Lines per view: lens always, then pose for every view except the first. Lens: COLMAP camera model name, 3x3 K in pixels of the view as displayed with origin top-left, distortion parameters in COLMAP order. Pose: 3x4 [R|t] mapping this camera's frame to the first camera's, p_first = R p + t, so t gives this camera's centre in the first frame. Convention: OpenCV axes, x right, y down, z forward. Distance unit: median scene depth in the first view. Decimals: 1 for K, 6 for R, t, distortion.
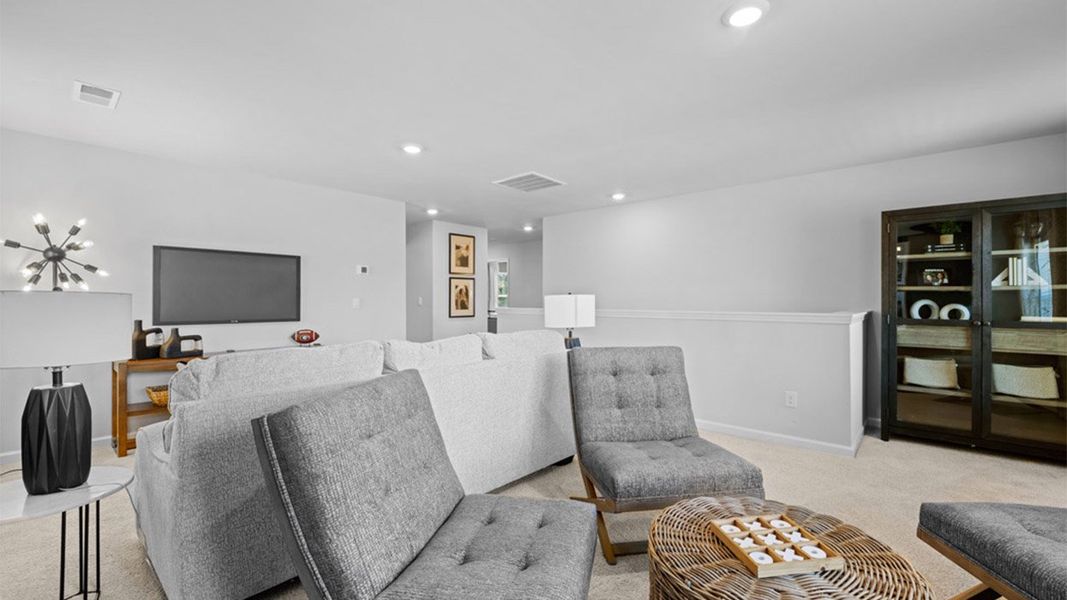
lens RADIAL K [[455.7, 0, 535.5], [0, 455.7, 299.1], [0, 0, 1]] dist [-0.002463, -0.000318]
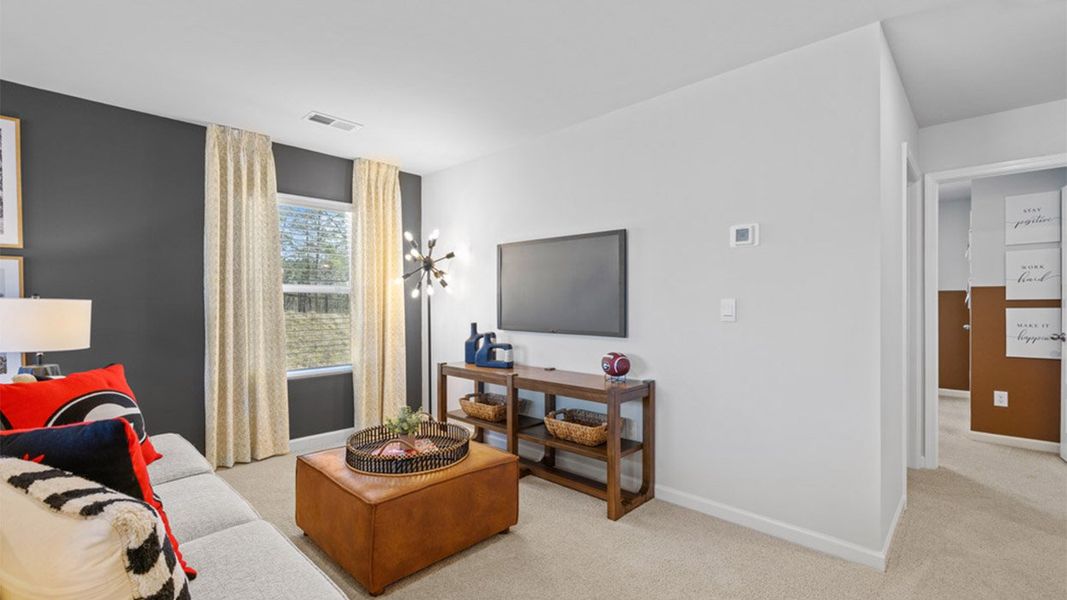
lens RADIAL K [[455.7, 0, 536.9], [0, 455.7, 302.5], [0, 0, 1]] dist [-0.002463, -0.000318]
pose [[-0.033964, 0.001363, -0.999422, 0.056295], [0.003106, 0.999994, 0.001258, 0.000884], [0.999418, -0.003061, -0.033968, 0.580953]]
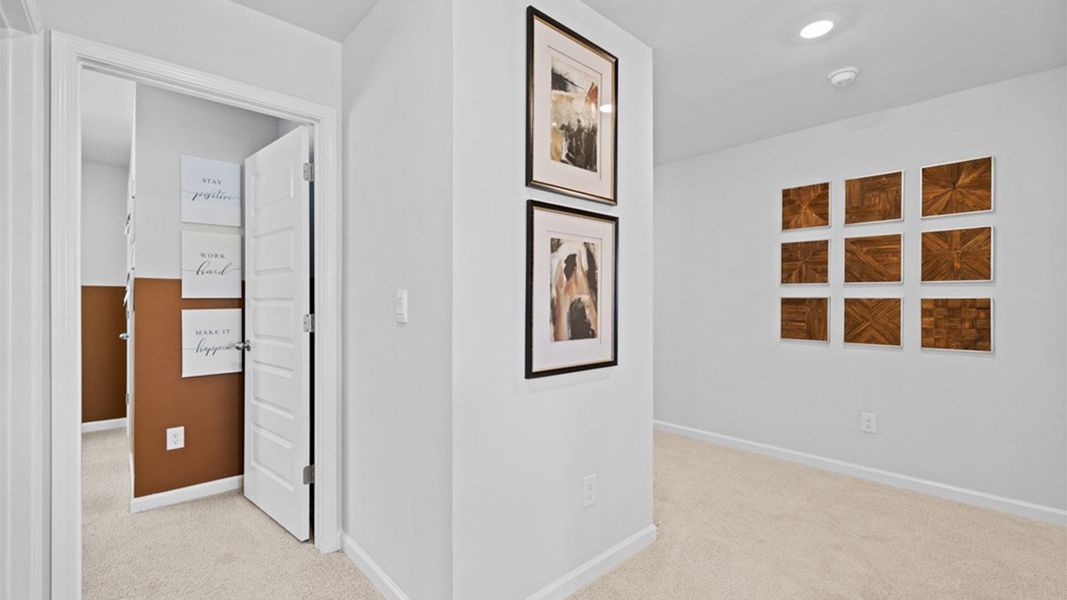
lens RADIAL K [[455.7, 0, 537.5], [0, 455.7, 302.3], [0, 0, 1]] dist [-0.002463, -0.000318]
pose [[0.995642, 0.001935, -0.093233, -0.159223], [-0.001696, 0.999995, 0.002640, 0.002077], [0.093237, -0.002470, 0.995641, 0.757983]]
